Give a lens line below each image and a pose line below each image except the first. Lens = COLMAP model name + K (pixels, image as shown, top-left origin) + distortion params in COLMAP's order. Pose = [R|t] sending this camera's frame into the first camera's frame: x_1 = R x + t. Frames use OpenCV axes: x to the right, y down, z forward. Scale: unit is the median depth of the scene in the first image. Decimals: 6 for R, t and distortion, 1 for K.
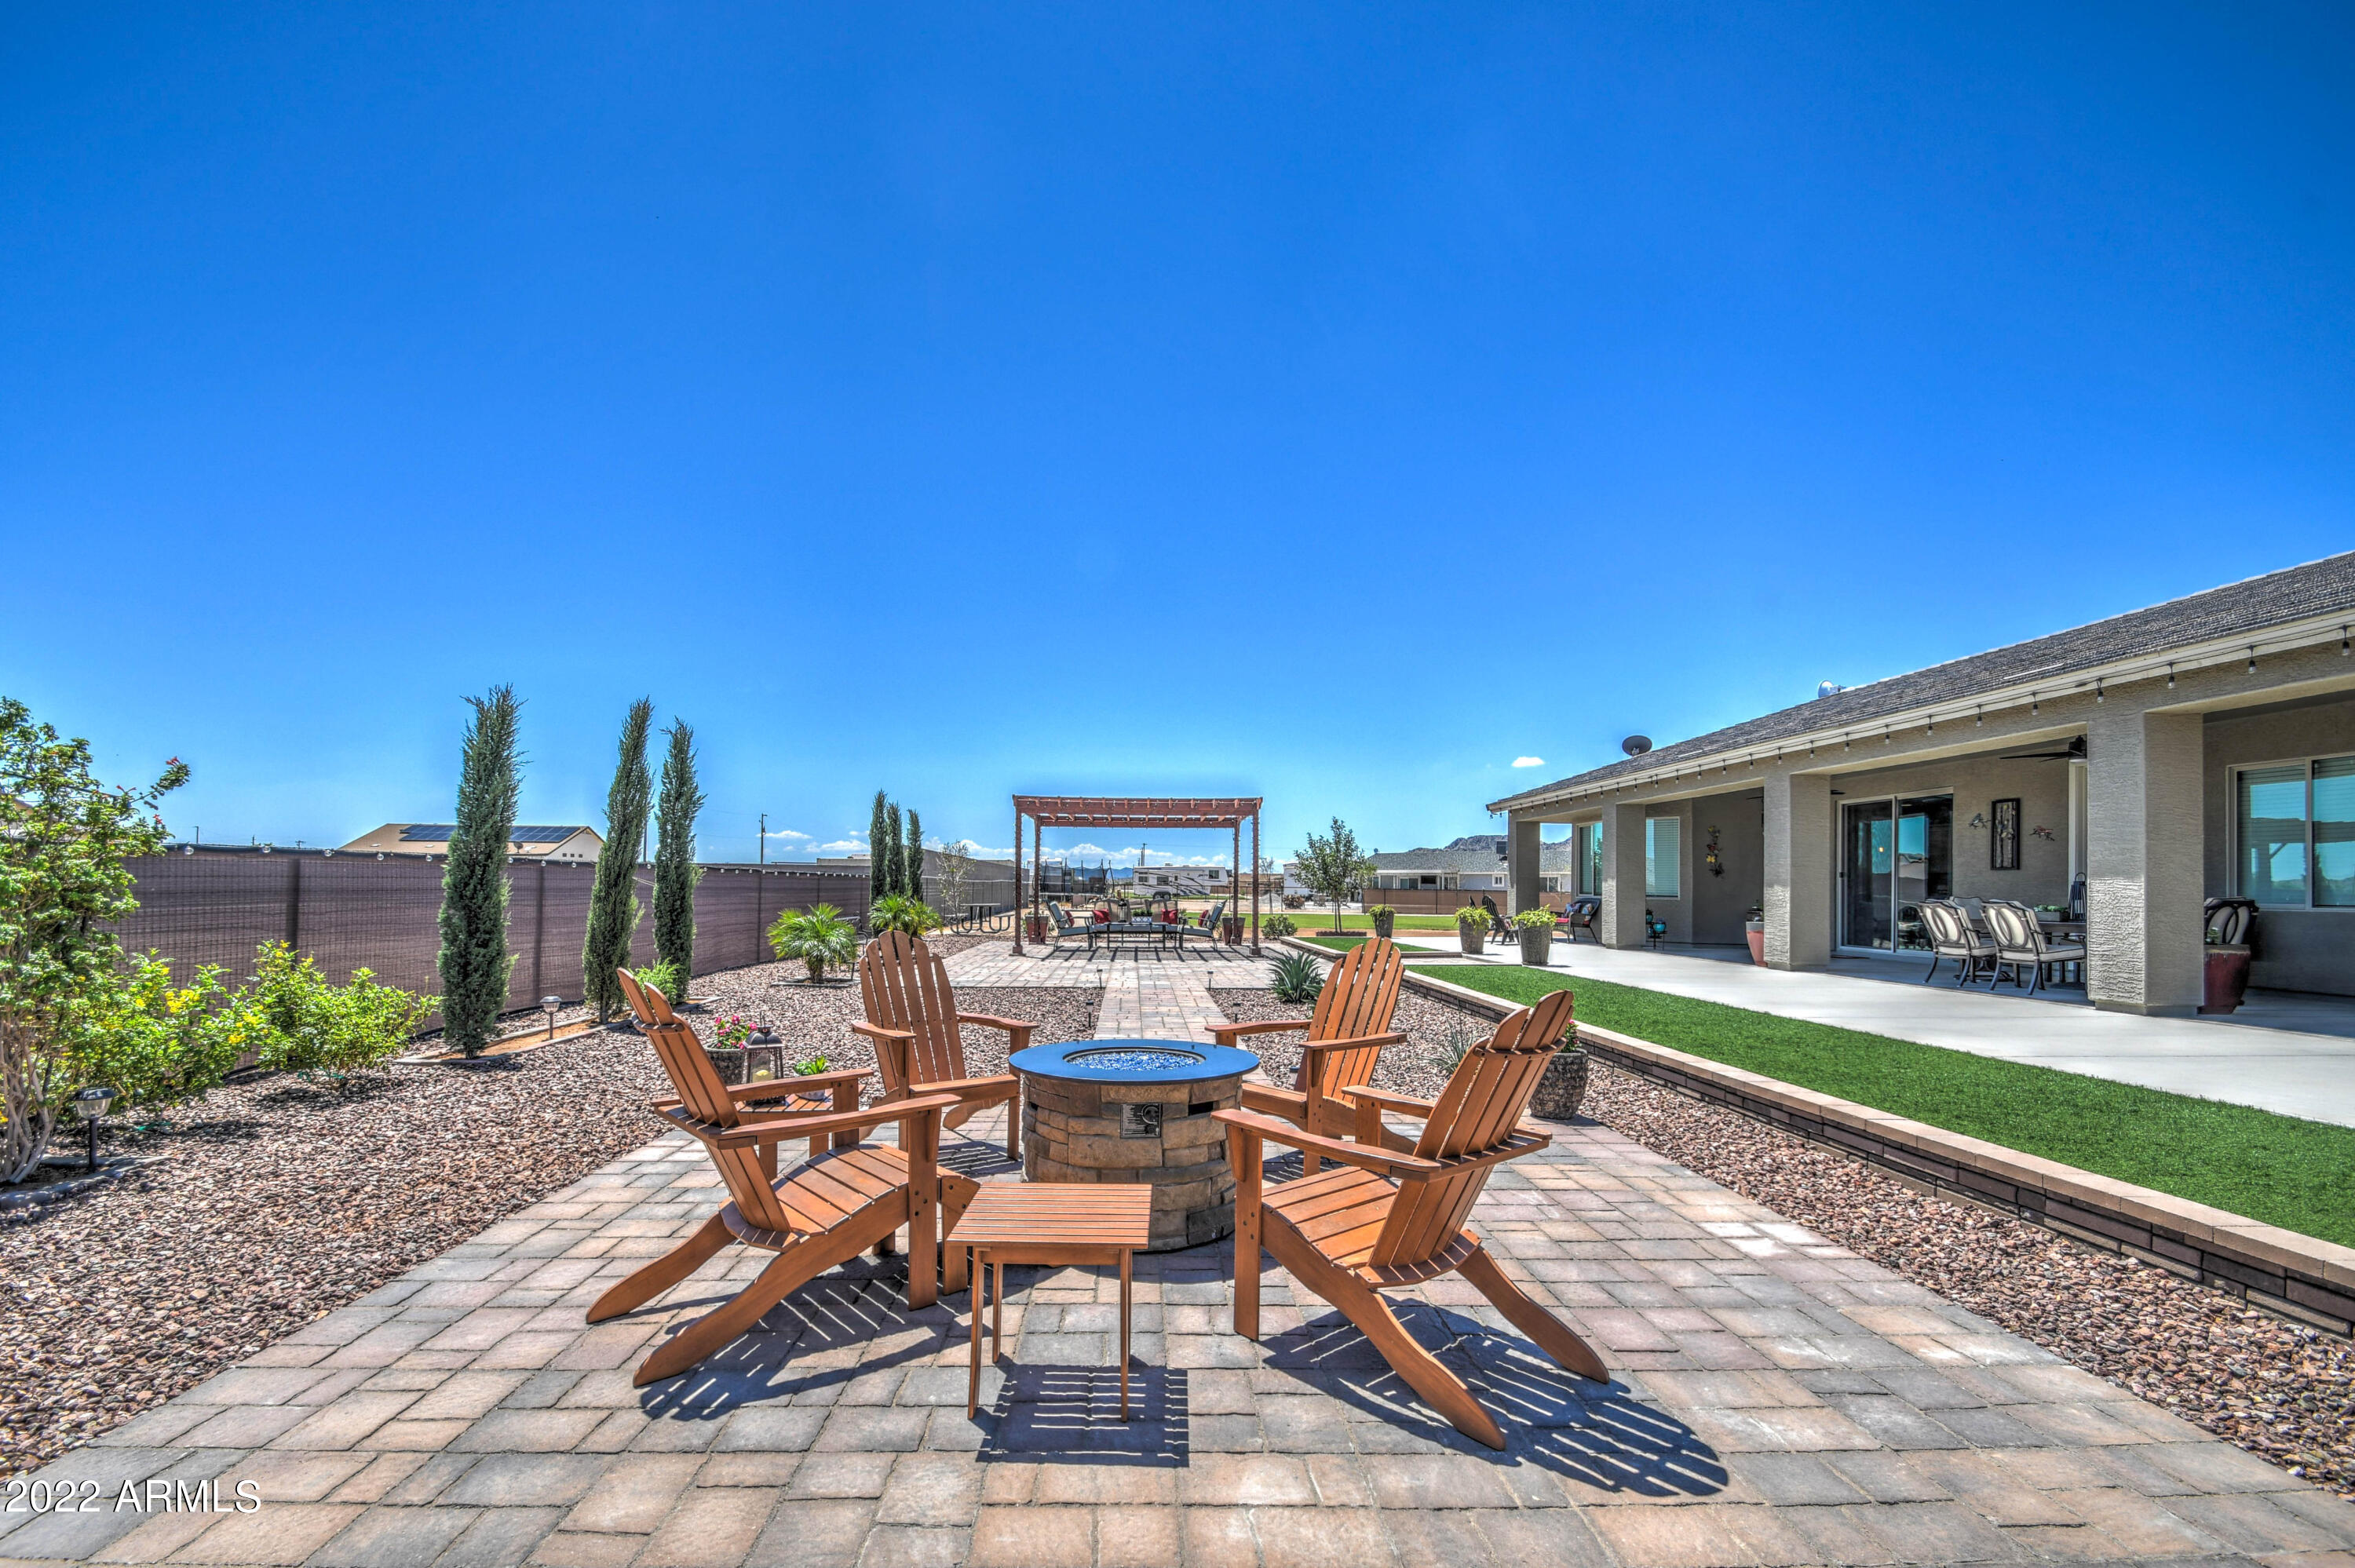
lens RADIAL K [[1038.4, 0, 1174.6], [0, 1038.4, 839.0], [0, 0, 1]] dist [0.015460, -0.012038]
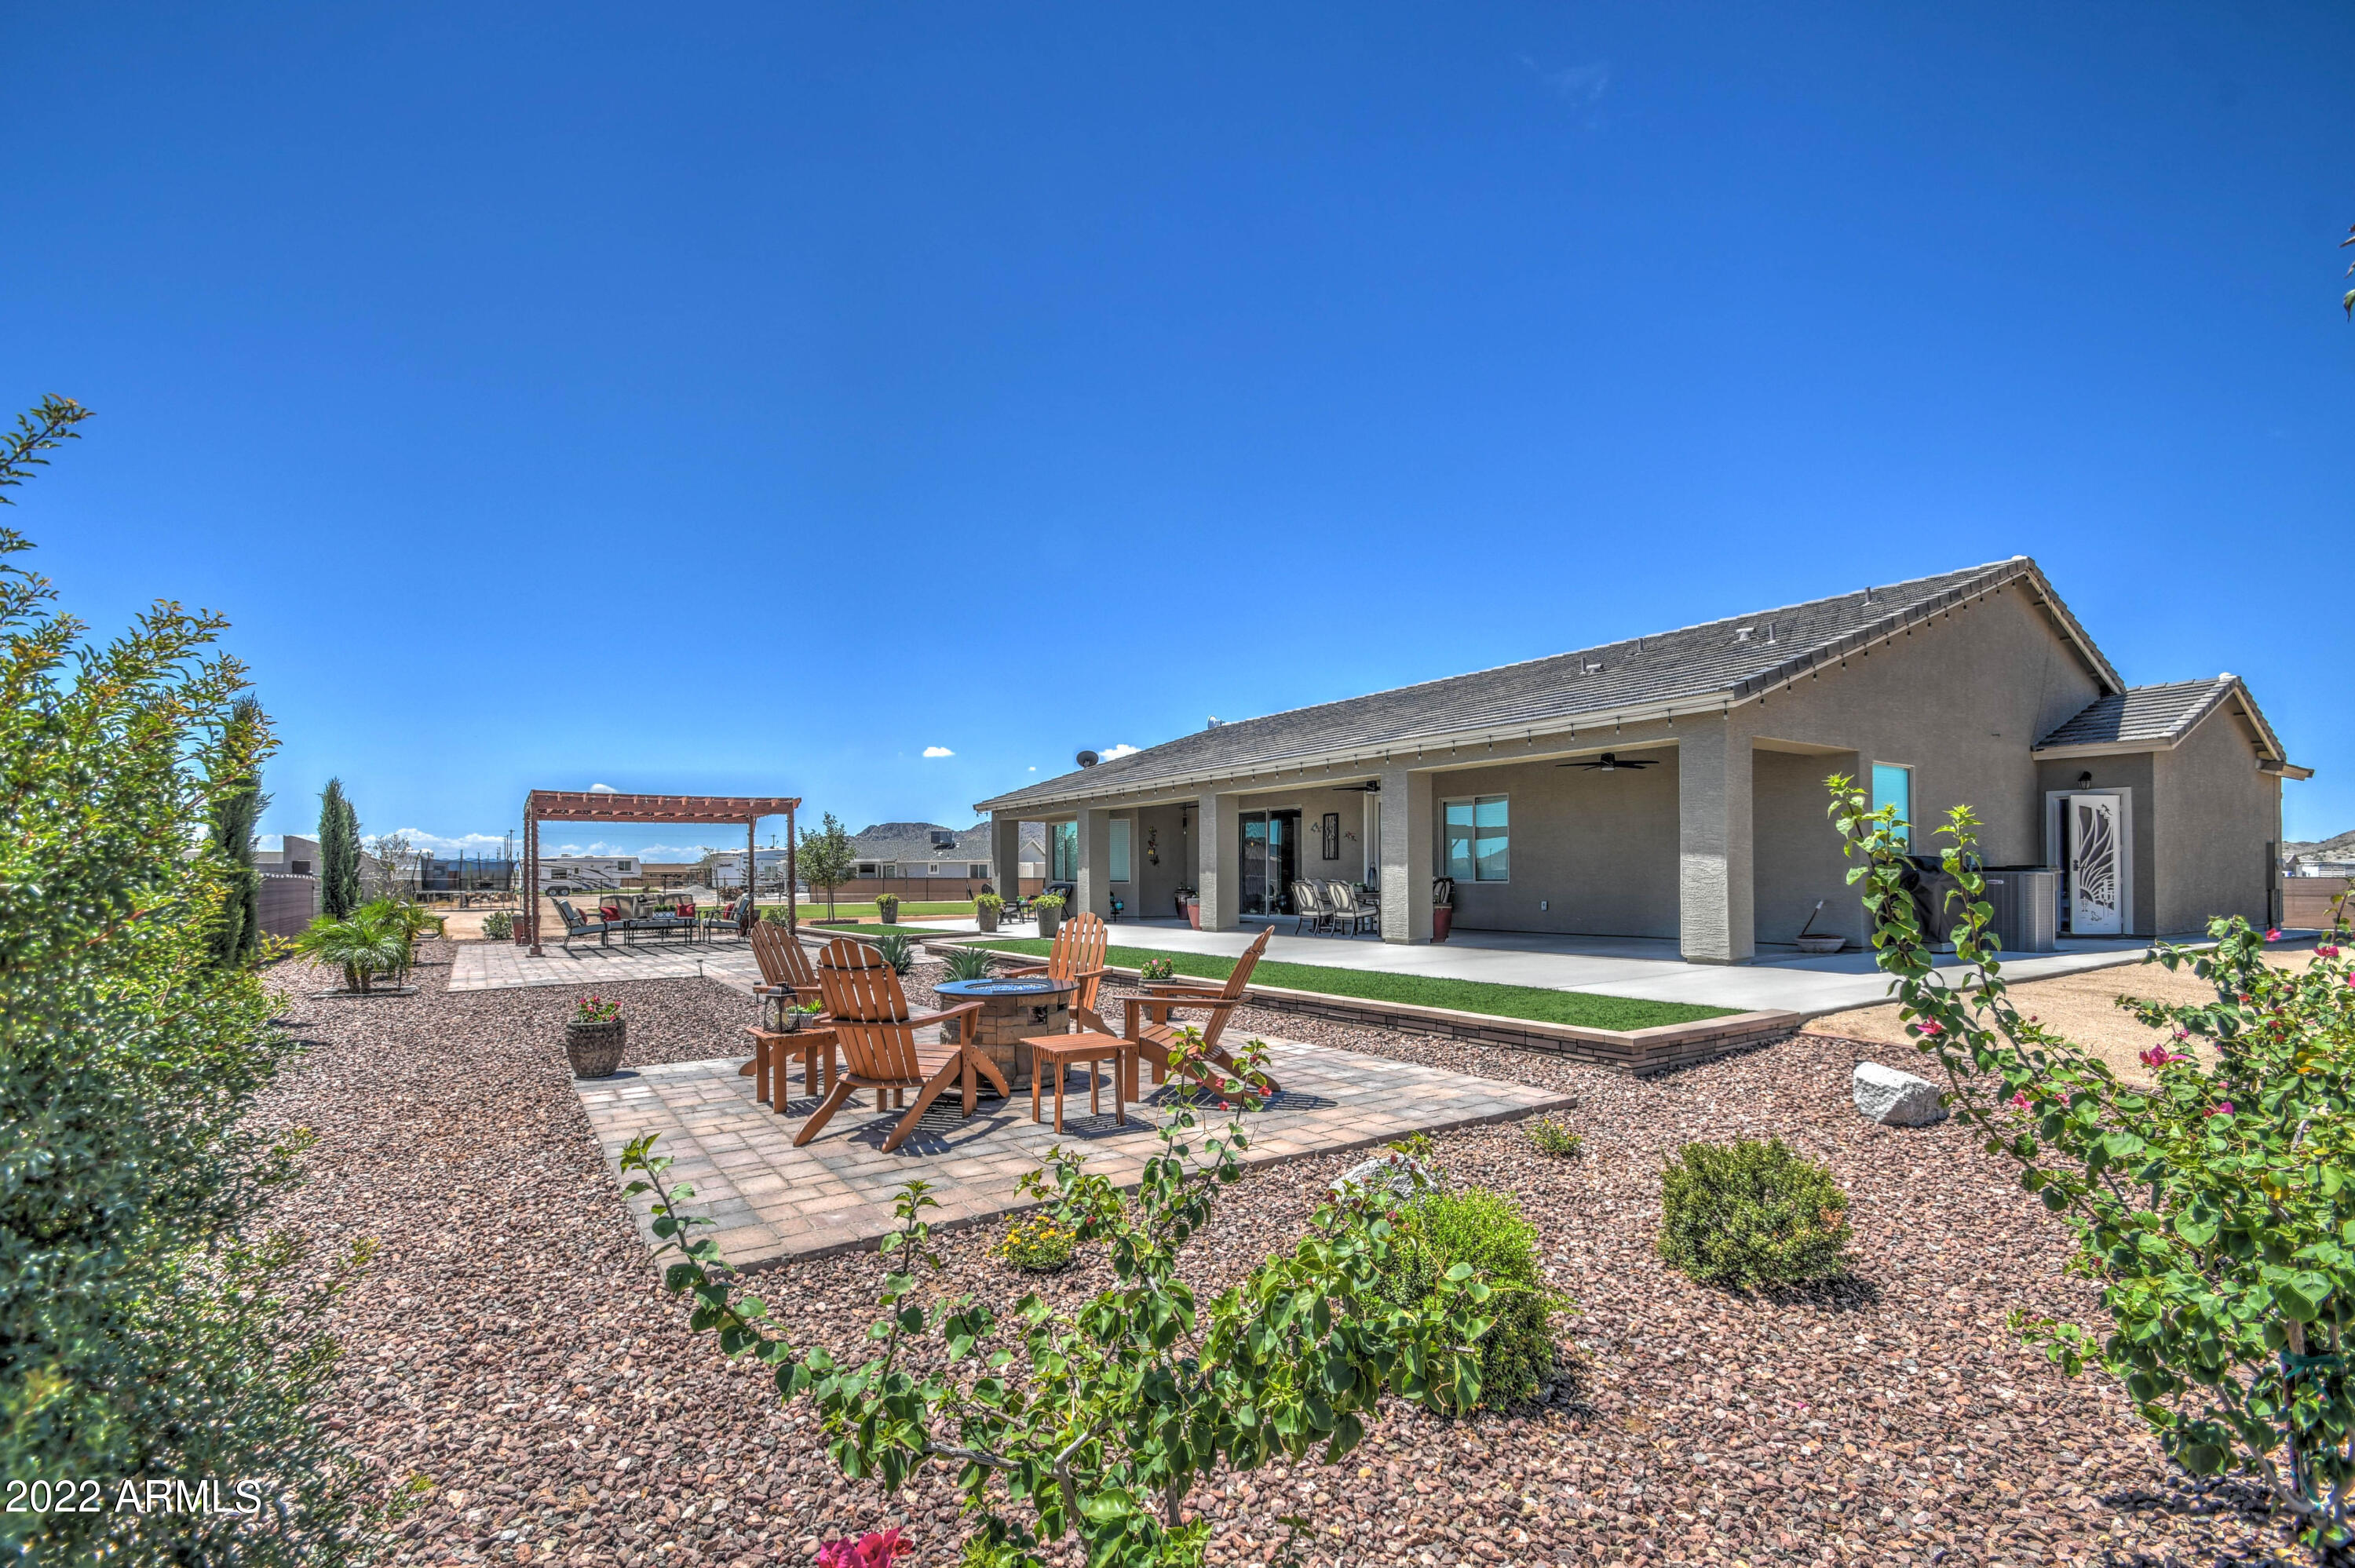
lens RADIAL K [[1038.4, 0, 1174.6], [0, 1038.4, 839.0], [0, 0, 1]] dist [0.015460, -0.012038]
pose [[0.849171, 0.000850, 0.528118, -0.239358], [-0.007523, 0.999917, 0.010487, -0.017809], [-0.528065, -0.012878, 0.849106, -0.201448]]
